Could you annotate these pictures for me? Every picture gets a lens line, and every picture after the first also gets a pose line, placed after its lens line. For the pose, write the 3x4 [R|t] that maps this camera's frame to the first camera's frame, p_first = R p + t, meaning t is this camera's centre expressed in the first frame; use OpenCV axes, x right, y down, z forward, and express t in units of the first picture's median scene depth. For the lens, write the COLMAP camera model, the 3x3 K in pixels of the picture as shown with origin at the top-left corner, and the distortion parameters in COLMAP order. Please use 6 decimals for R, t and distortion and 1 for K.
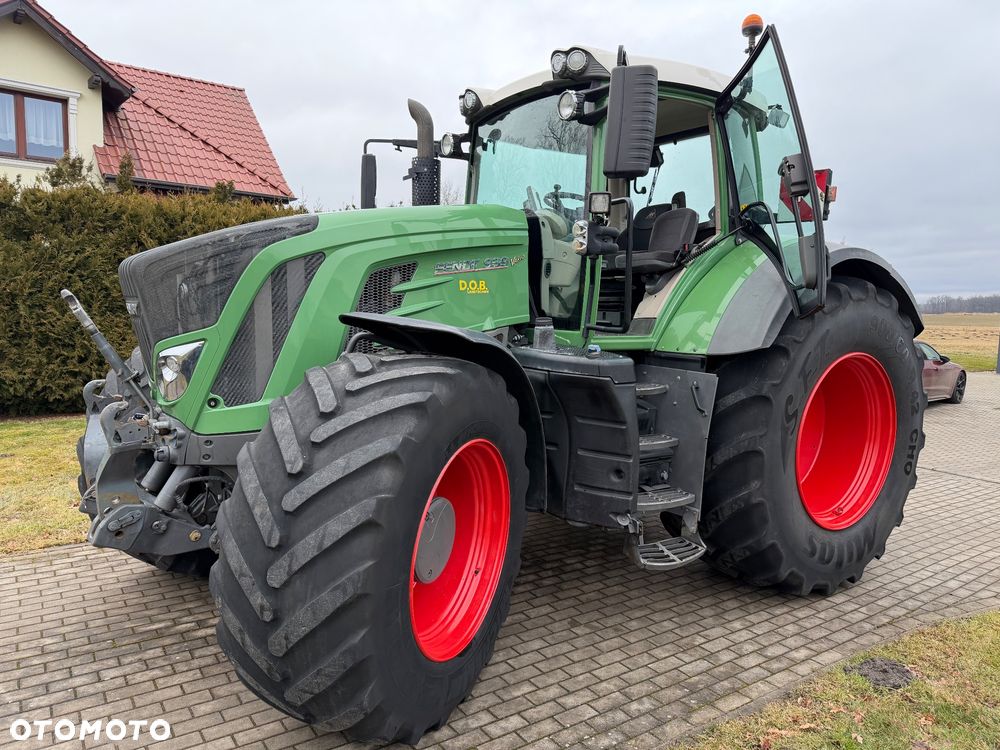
lens RADIAL K [[701.8, 0, 505.6], [0, 701.8, 380.3], [0, 0, 1]] dist [0.033966, -0.038112]
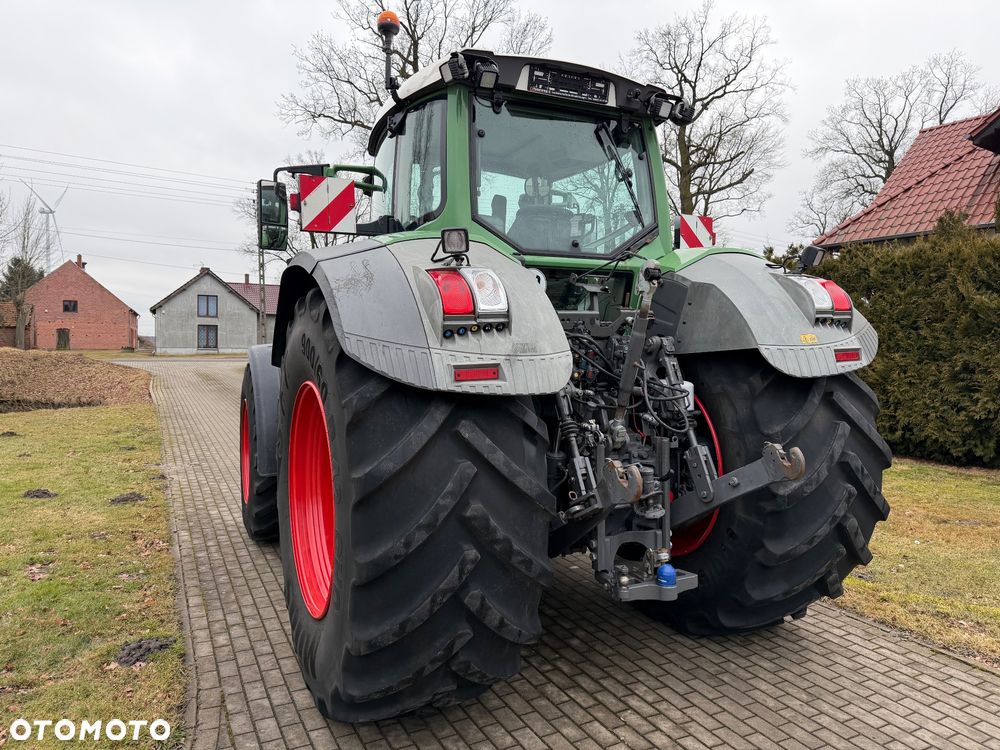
lens RADIAL K [[701.8, 0, 506.0], [0, 701.8, 368.0], [0, 0, 1]] dist [0.033966, -0.038112]
pose [[-0.141773, 0.010458, -0.989844, 1.352743], [-0.119041, 0.992507, 0.027536, -0.109731], [0.982715, 0.121736, -0.139466, 1.442834]]
